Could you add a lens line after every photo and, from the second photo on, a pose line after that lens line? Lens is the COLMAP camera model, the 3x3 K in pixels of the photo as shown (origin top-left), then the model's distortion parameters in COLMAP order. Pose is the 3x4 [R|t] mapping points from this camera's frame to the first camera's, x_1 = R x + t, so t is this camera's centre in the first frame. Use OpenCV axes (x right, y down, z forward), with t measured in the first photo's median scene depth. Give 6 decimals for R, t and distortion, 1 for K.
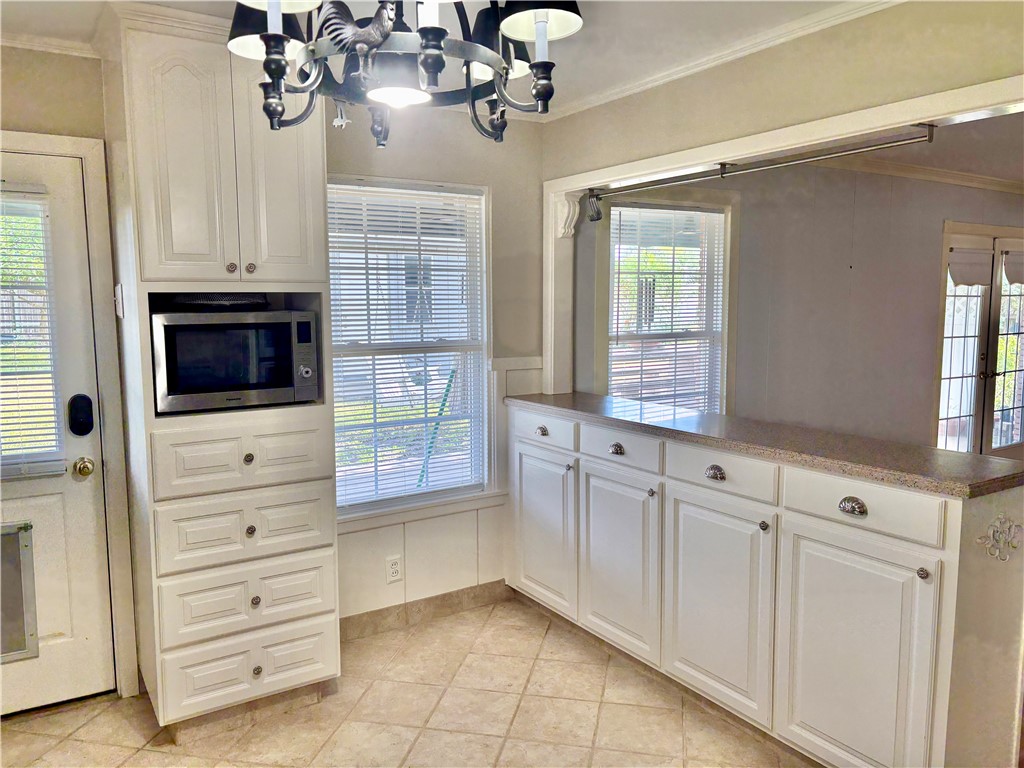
lens RADIAL K [[775.8, 0, 513.1], [0, 775.8, 387.5], [0, 0, 1]] dist [0.049184, -0.035563]
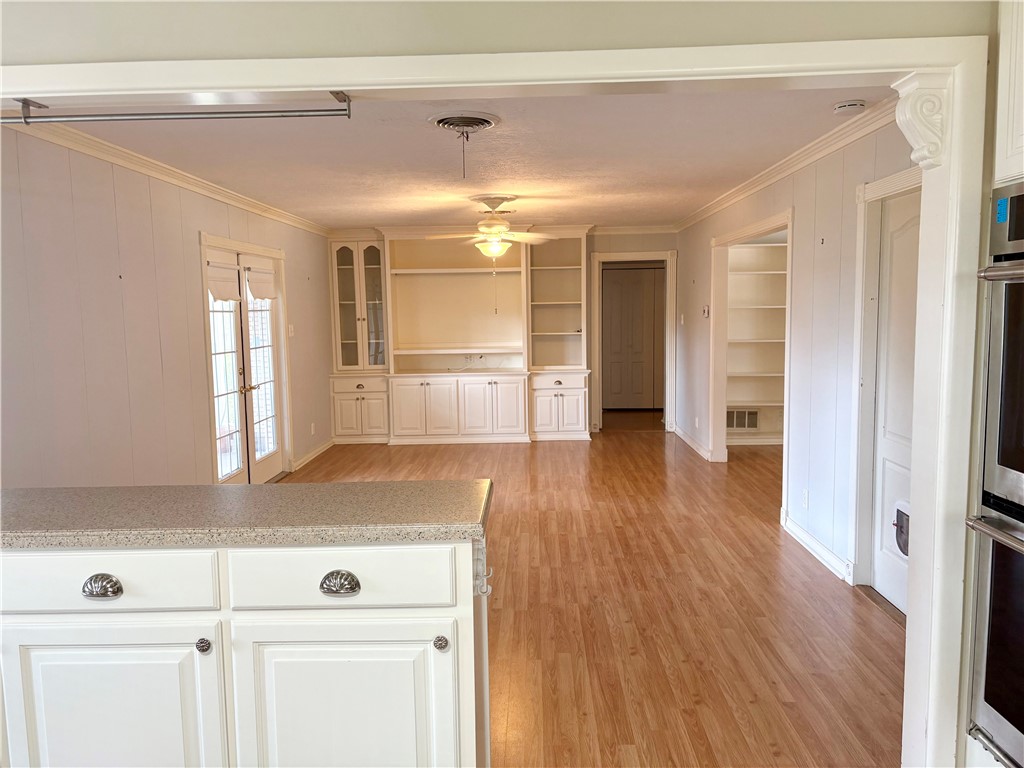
lens RADIAL K [[775.8, 0, 505.5], [0, 775.8, 382.4], [0, 0, 1]] dist [0.049184, -0.035563]
pose [[0.570627, -0.086253, 0.816667, -0.063324], [0.111358, 0.993410, 0.027112, -0.037833], [-0.813624, 0.075472, 0.576472, 0.385770]]
